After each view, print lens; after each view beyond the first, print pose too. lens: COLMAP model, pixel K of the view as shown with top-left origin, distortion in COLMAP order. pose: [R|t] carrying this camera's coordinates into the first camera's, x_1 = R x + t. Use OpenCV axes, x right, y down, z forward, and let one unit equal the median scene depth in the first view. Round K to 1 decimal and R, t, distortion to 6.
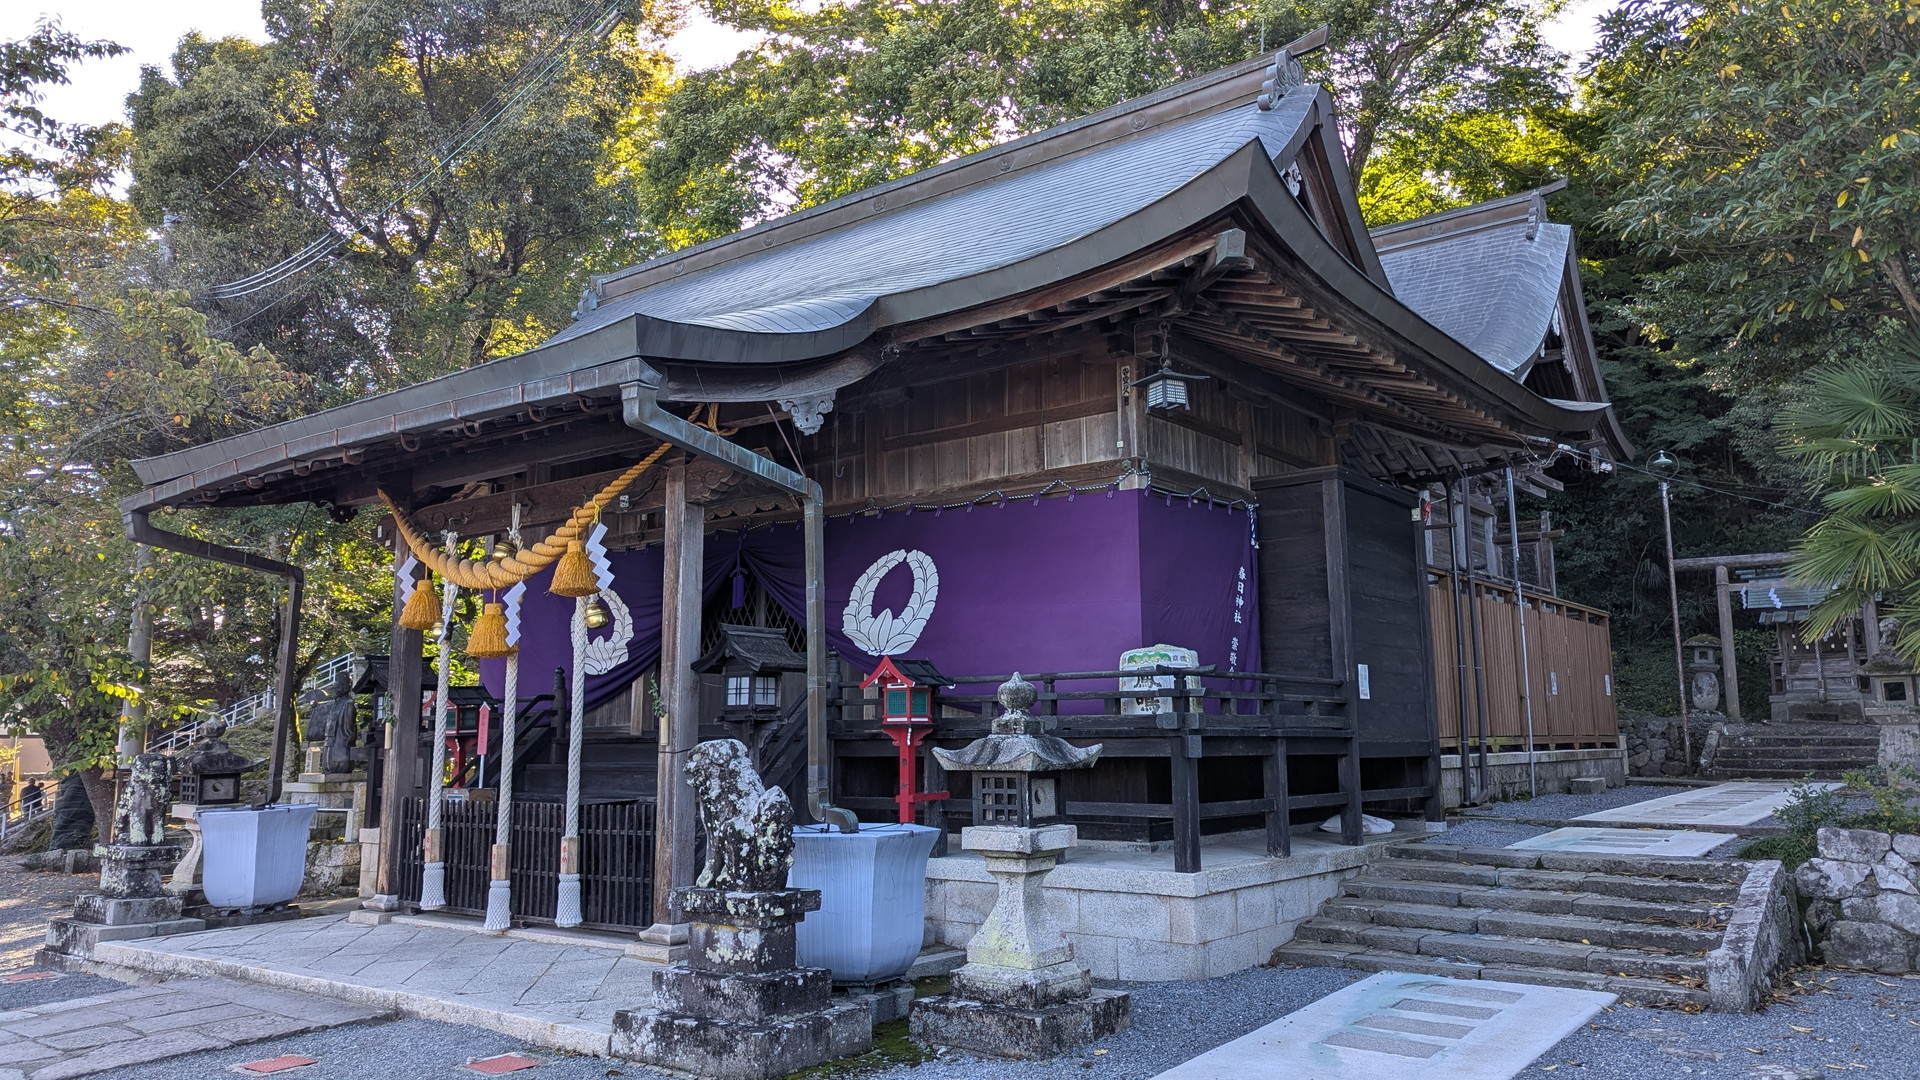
lens RADIAL K [[1346.1, 0, 960.0], [0, 1346.1, 540.0], [0, 0, 1]] dist [0.044442, -0.005446]
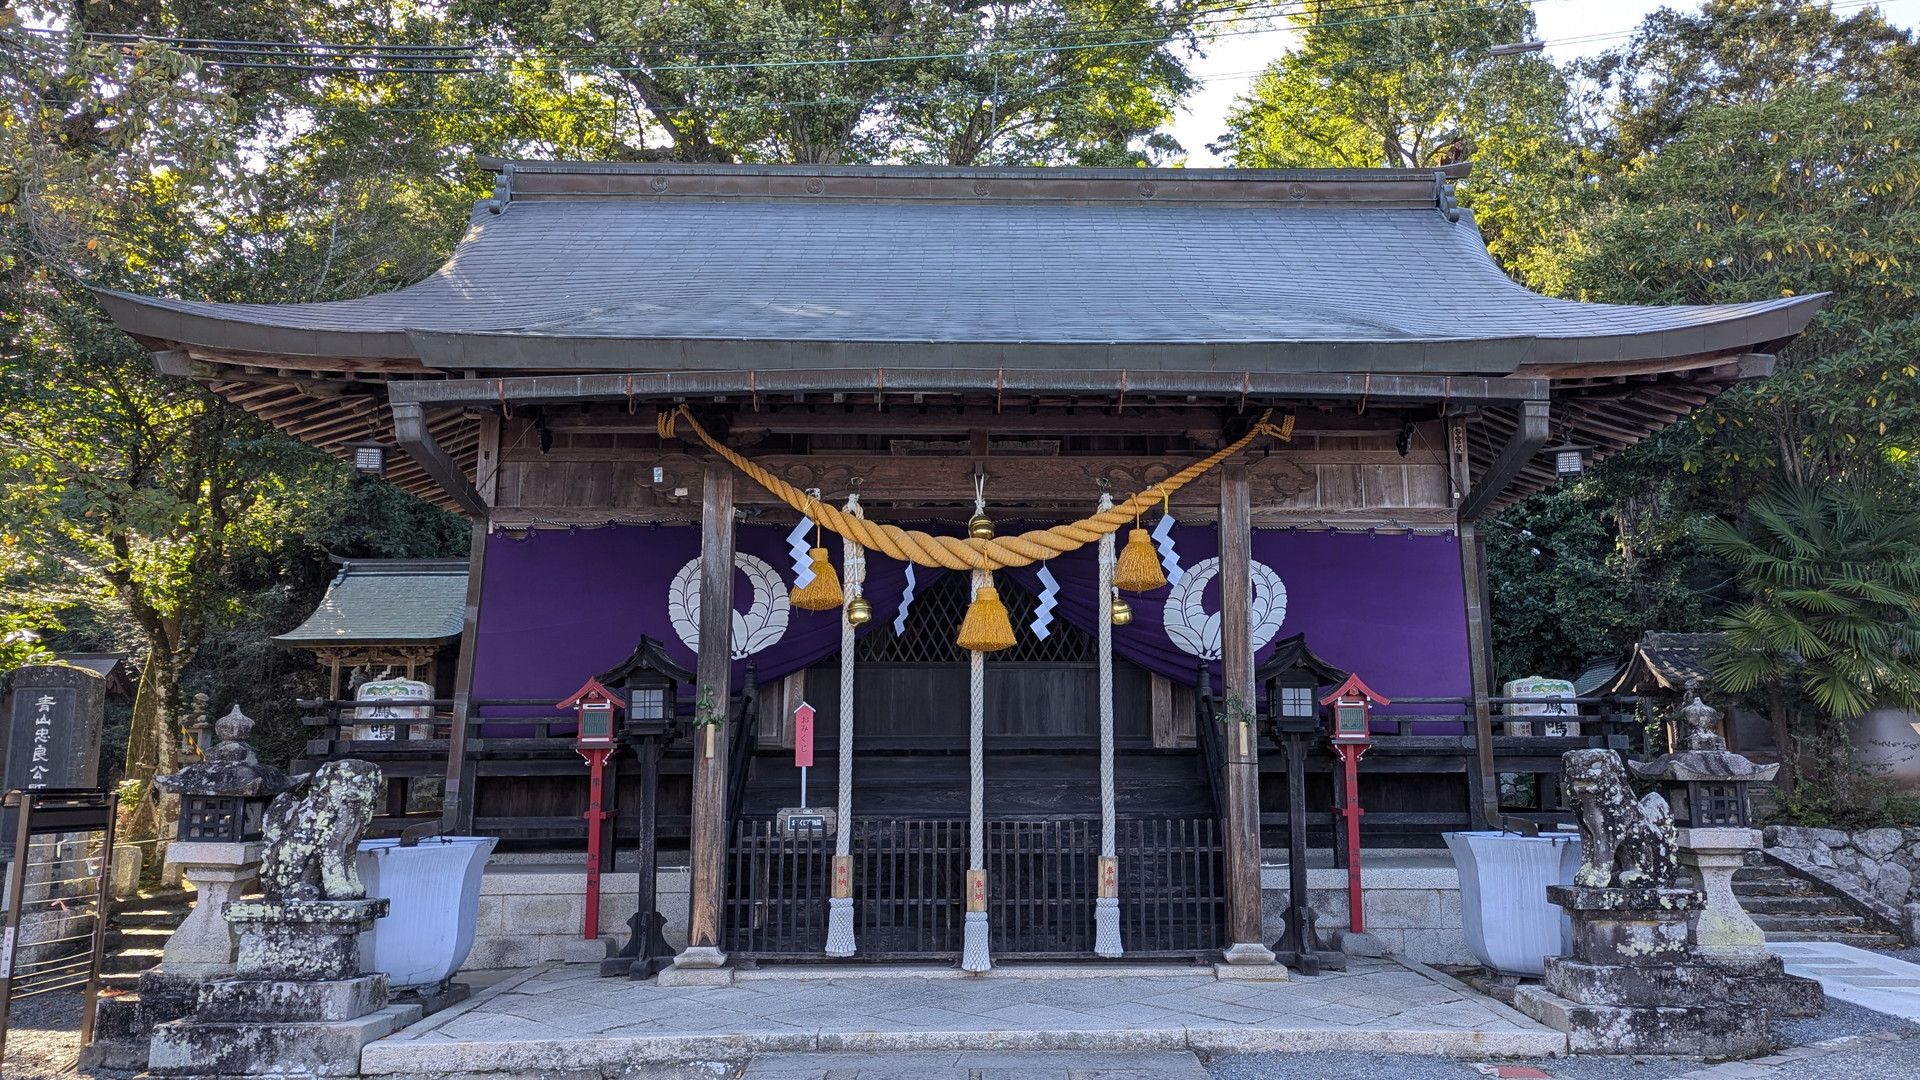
lens RADIAL K [[1432.8, 0, 1015.5], [0, 1432.8, 538.2], [0, 0, 1]] dist [0.072935, -0.055893]
pose [[0.771937, 0.110611, 0.626002, -1.261922], [-0.099189, 0.993642, -0.053260, 0.088730], [-0.627913, -0.020979, 0.778001, 0.398742]]
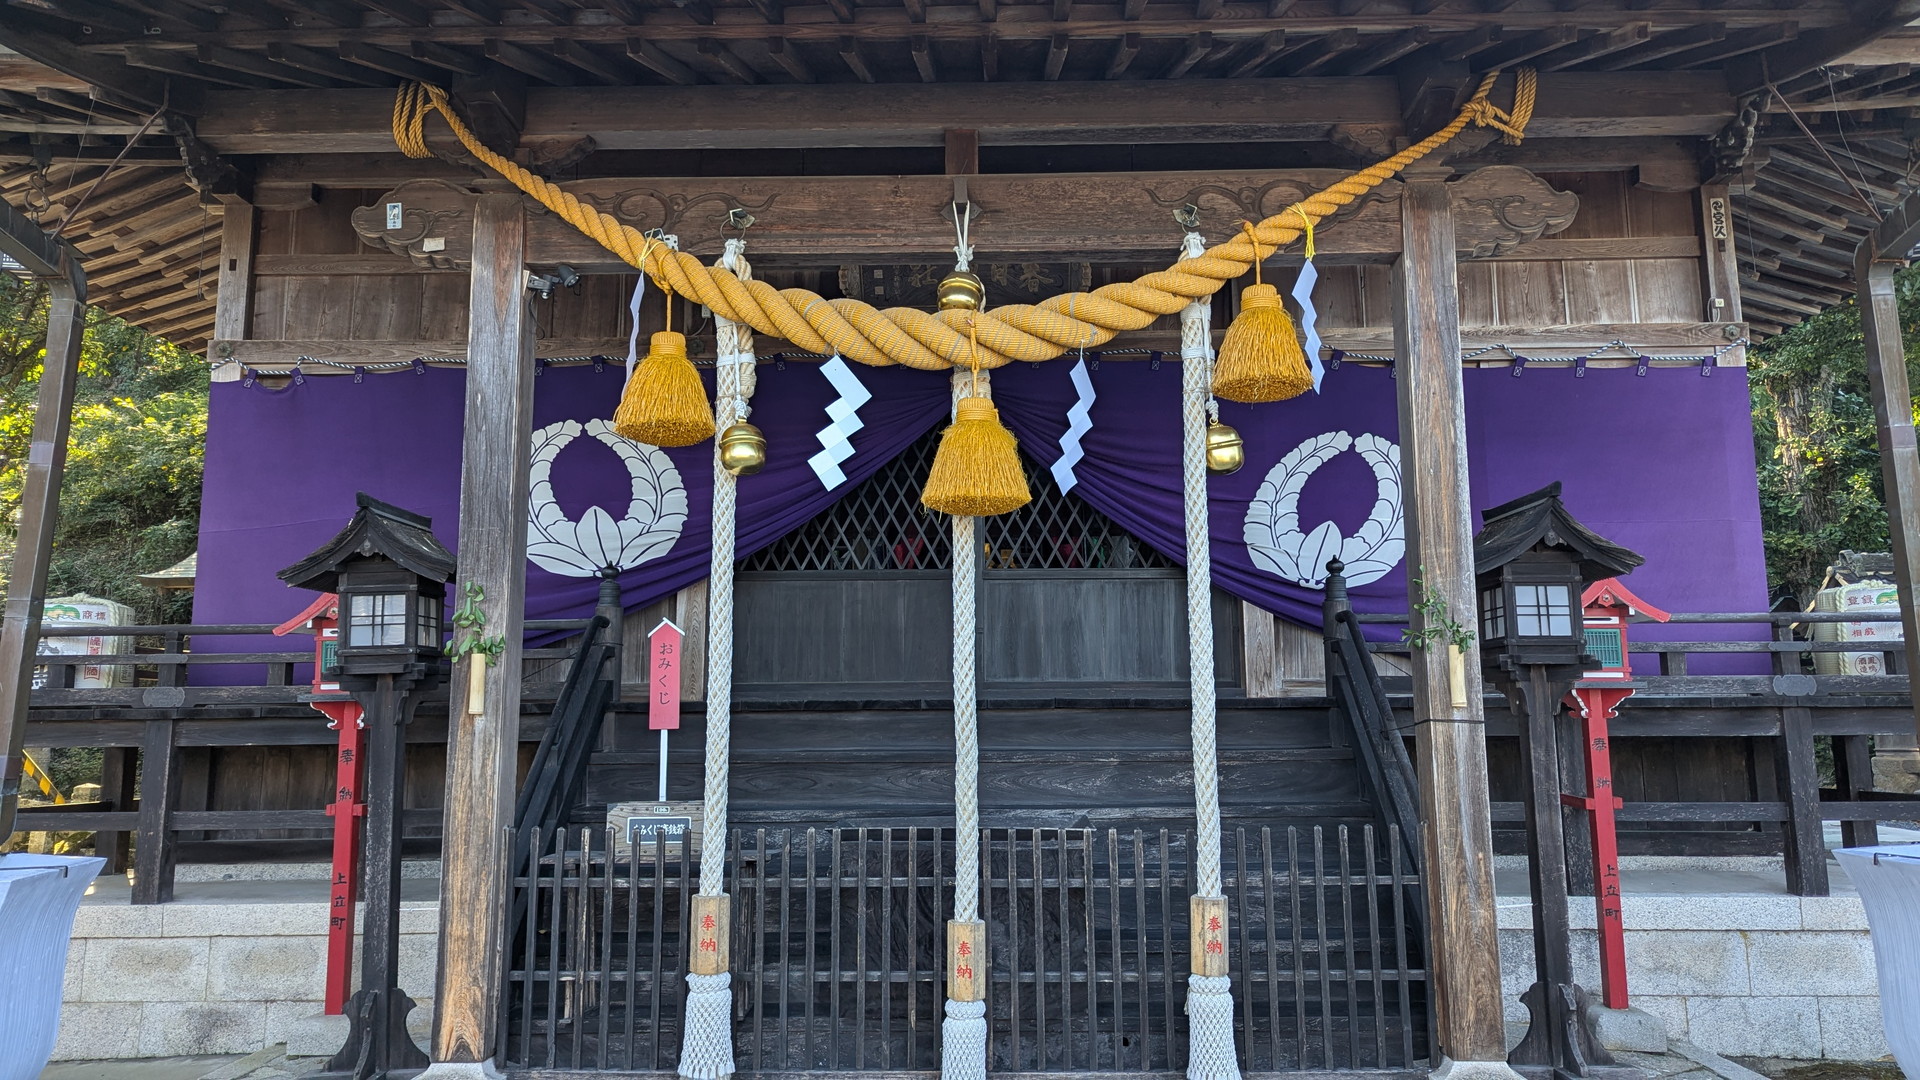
lens RADIAL K [[1346.1, 0, 960.0], [0, 1346.1, 540.0], [0, 0, 1]] dist [0.044442, -0.005446]
pose [[0.802849, 0.089809, 0.589379, -0.857958], [-0.090288, 0.995502, -0.028704, 0.154065], [-0.589306, -0.030168, 0.807346, 0.888666]]
